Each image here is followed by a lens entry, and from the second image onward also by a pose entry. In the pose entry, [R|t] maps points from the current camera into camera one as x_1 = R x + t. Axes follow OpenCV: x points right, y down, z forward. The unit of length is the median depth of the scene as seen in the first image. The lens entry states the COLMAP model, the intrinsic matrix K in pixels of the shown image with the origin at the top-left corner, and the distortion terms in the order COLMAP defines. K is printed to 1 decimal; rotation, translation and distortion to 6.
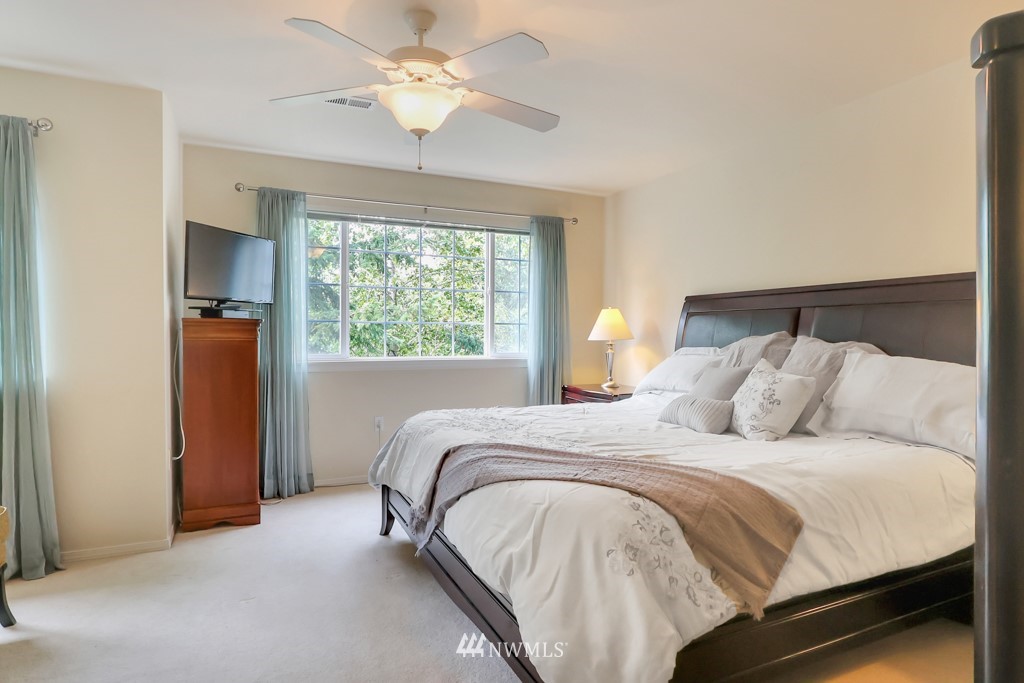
lens RADIAL K [[547.1, 0, 507.3], [0, 547.1, 340.5], [0, 0, 1]] dist [-0.012087, 0.001229]
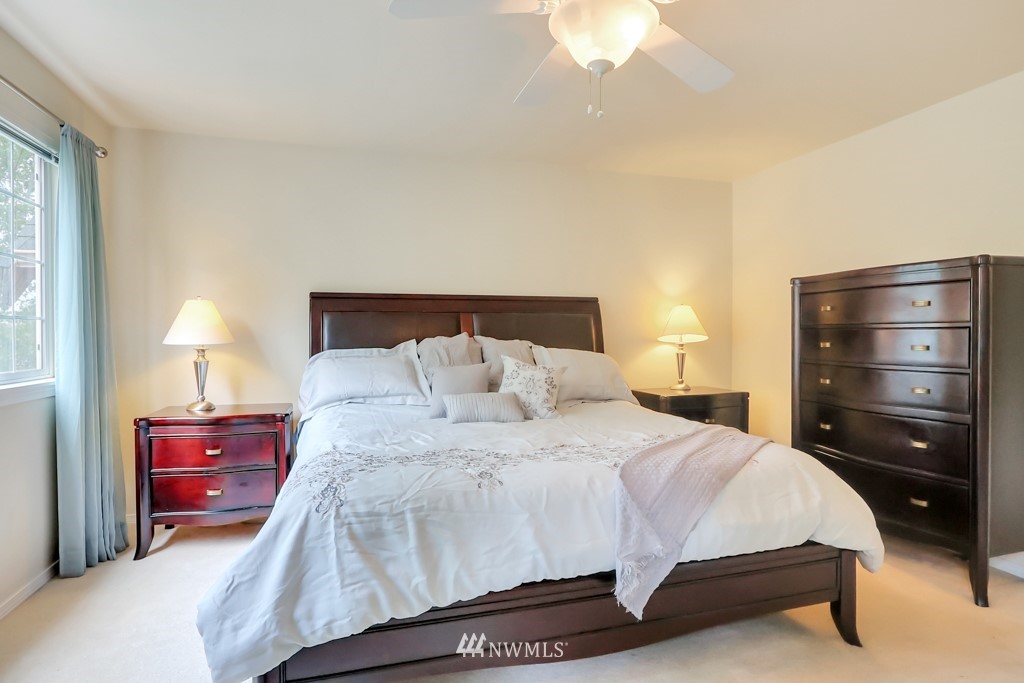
lens RADIAL K [[547.1, 0, 507.3], [0, 547.1, 340.5], [0, 0, 1]] dist [-0.012087, 0.001229]
pose [[0.143364, -0.016345, 0.989535, -0.454689], [0.013851, 0.999799, 0.014508, -0.010177], [-0.989573, 0.011626, 0.143562, 0.505914]]
